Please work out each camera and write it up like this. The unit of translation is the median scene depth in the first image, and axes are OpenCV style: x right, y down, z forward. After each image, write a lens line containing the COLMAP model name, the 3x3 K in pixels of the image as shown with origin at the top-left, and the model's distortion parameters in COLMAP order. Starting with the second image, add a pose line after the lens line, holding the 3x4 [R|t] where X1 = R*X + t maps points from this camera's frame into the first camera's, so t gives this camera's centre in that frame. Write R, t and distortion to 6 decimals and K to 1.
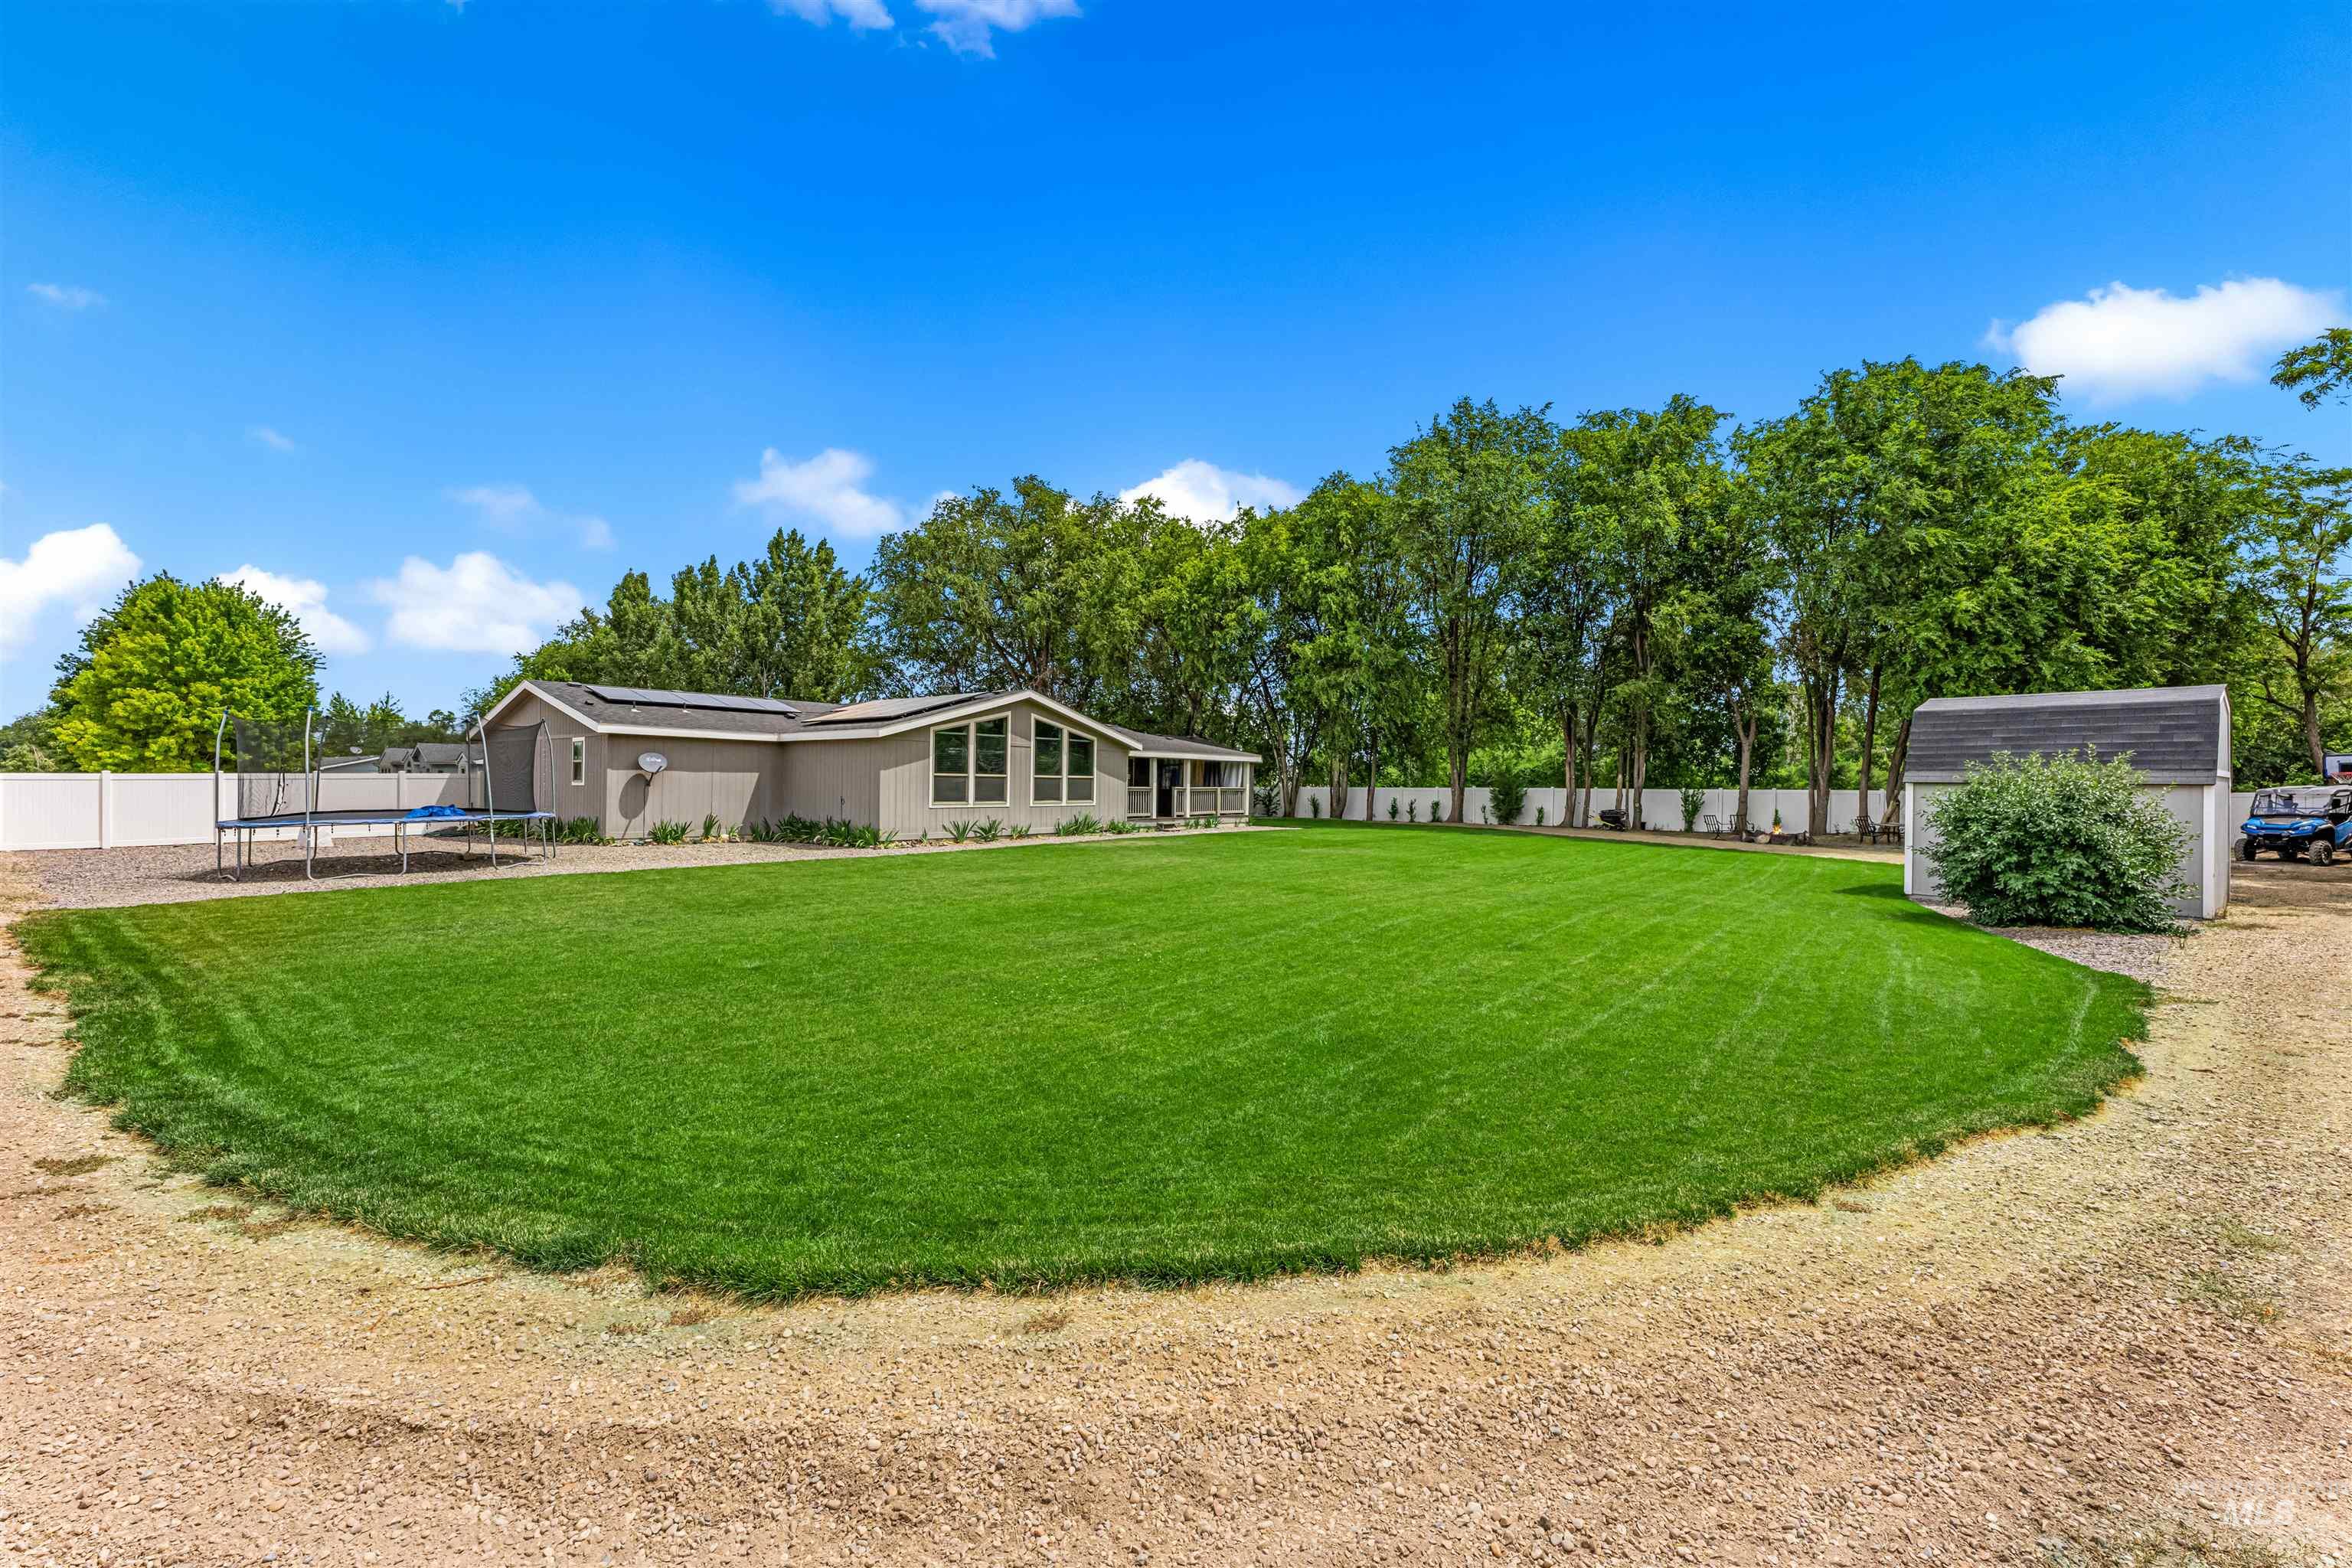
lens RADIAL K [[945.4, 0, 1163.9], [0, 945.4, 764.9], [0, 0, 1]] dist [0.001133, -0.000160]
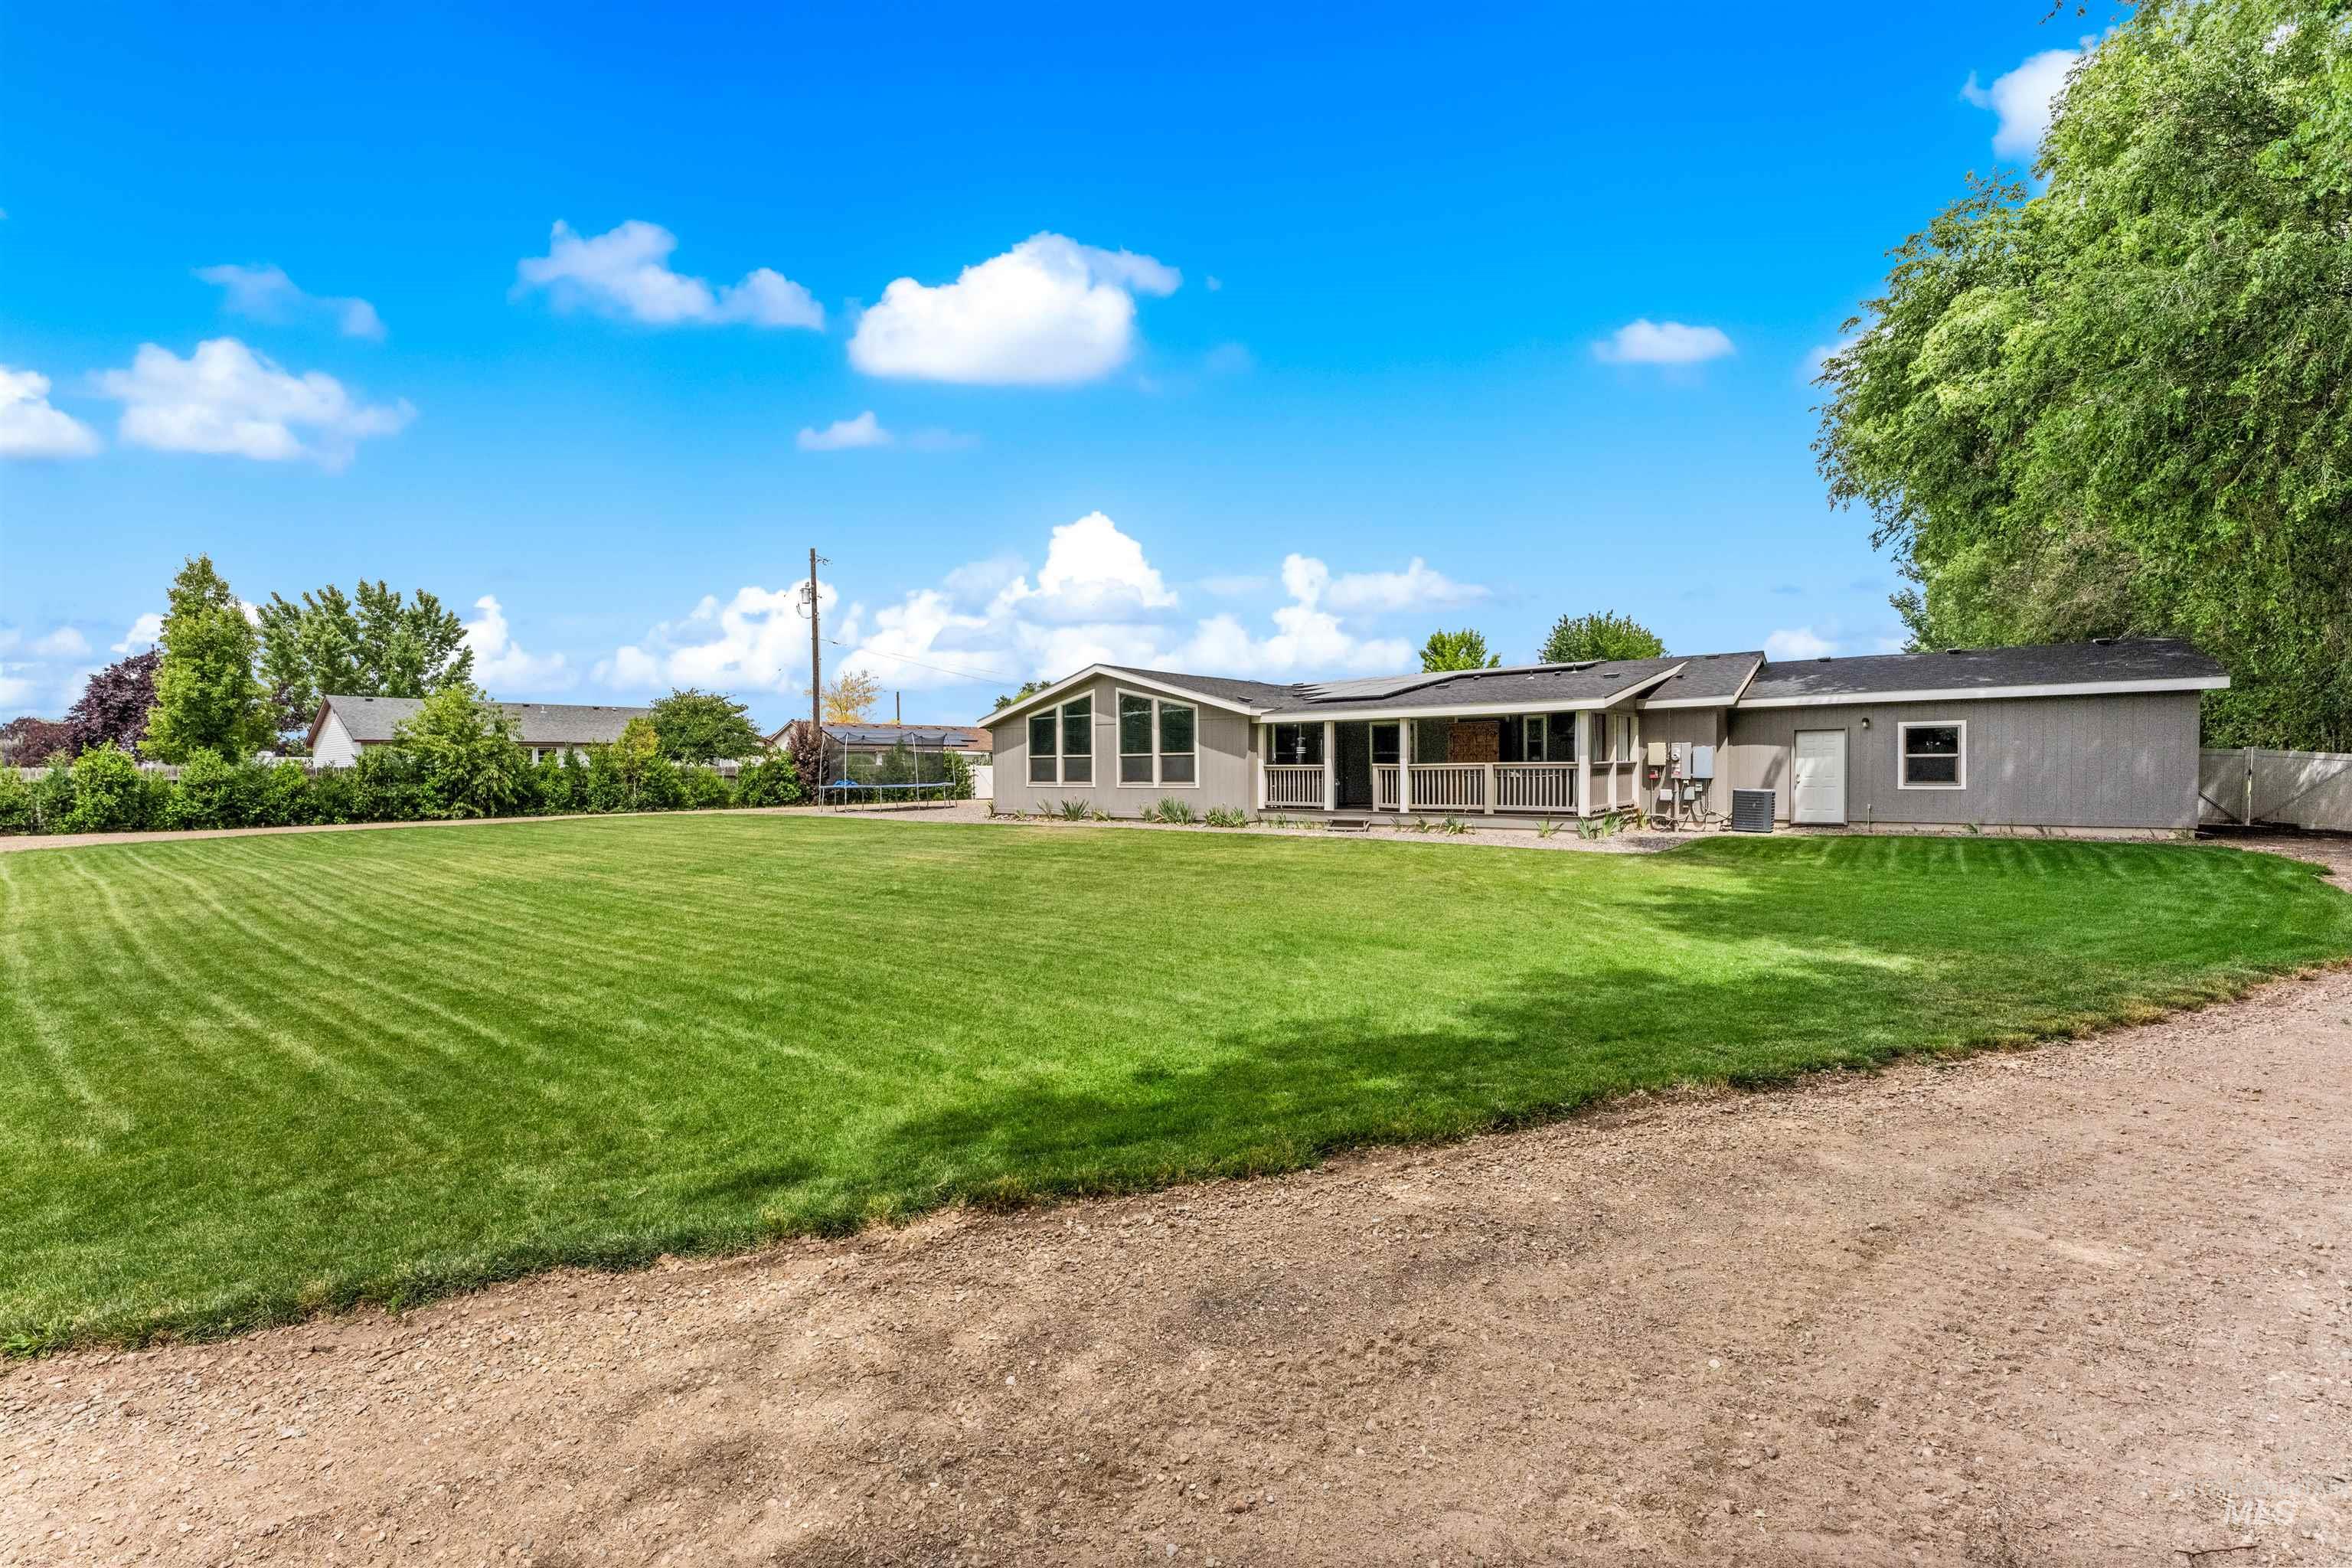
lens RADIAL K [[945.4, 0, 1163.9], [0, 945.4, 764.9], [0, 0, 1]] dist [0.001133, -0.000160]
pose [[0.008559, -0.011083, -0.999902, 0.765412], [0.028900, 0.999524, -0.010831, 0.031936], [0.999546, -0.028805, 0.008876, 1.008992]]
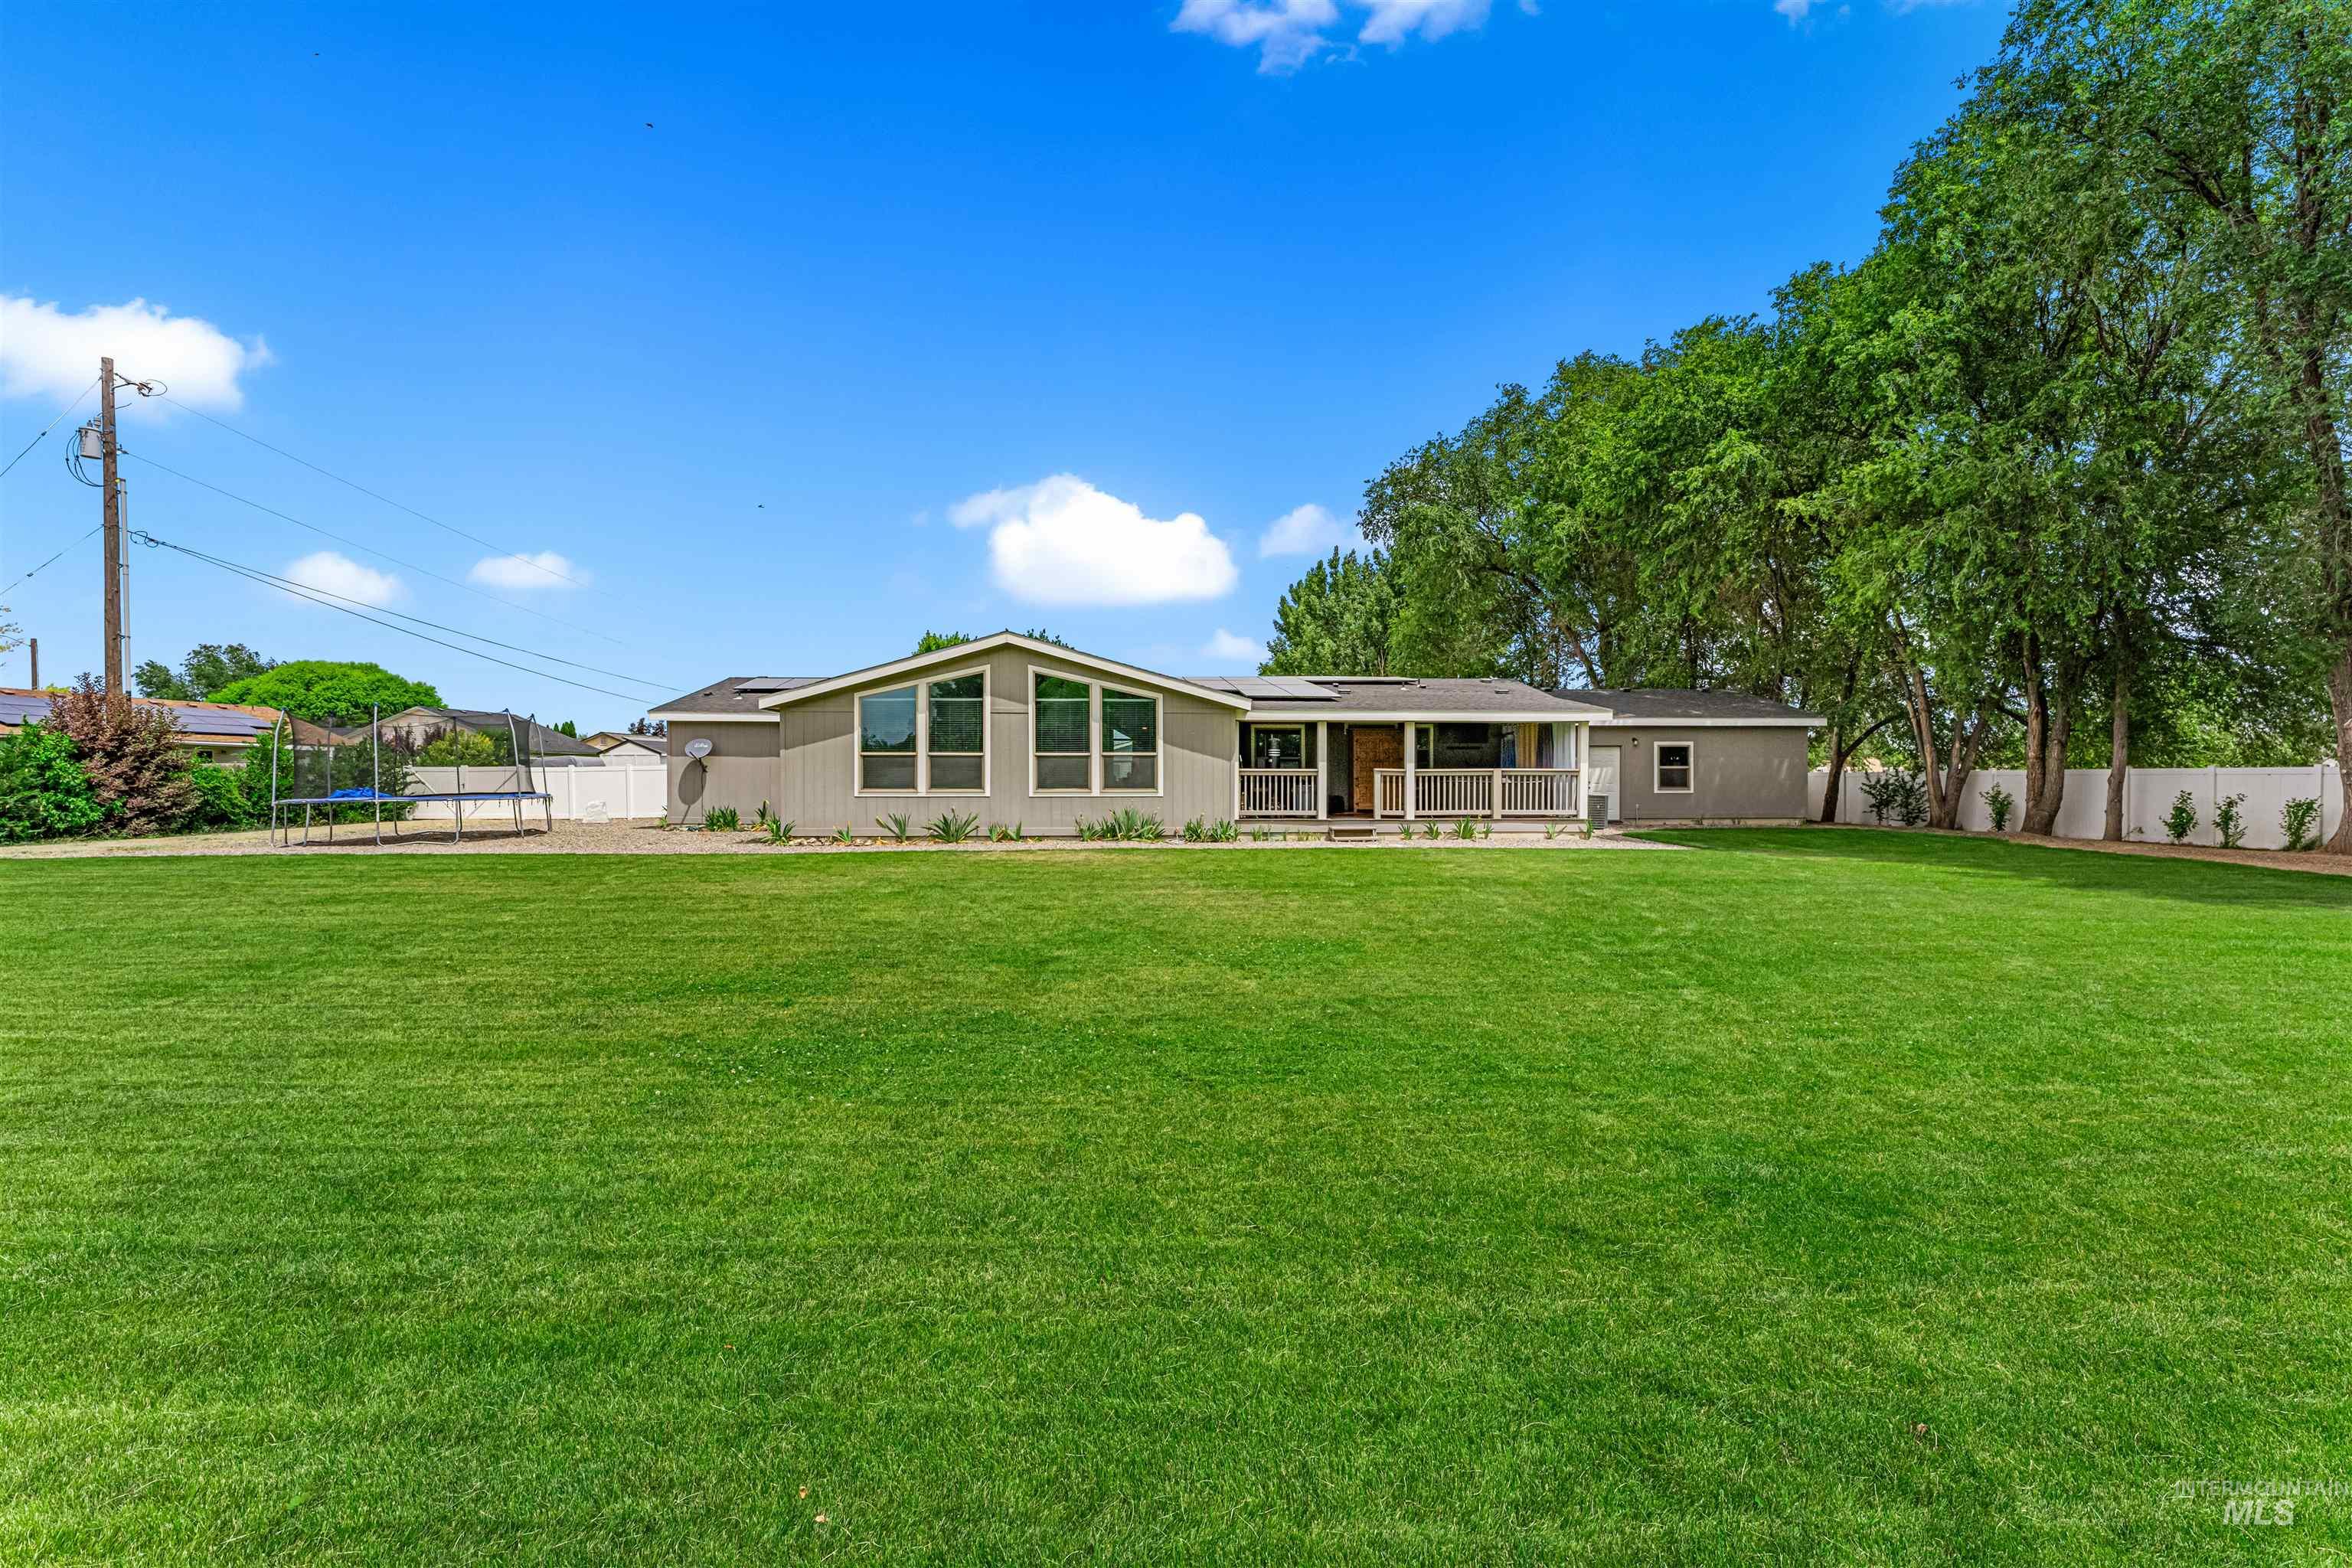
lens RADIAL K [[945.4, 0, 1163.9], [0, 945.4, 764.9], [0, 0, 1]] dist [0.001133, -0.000160]
pose [[0.659319, -0.015352, -0.751707, 0.444414], [0.021017, 0.999777, -0.001985, 0.022933], [0.751570, -0.014490, 0.659494, 0.592568]]
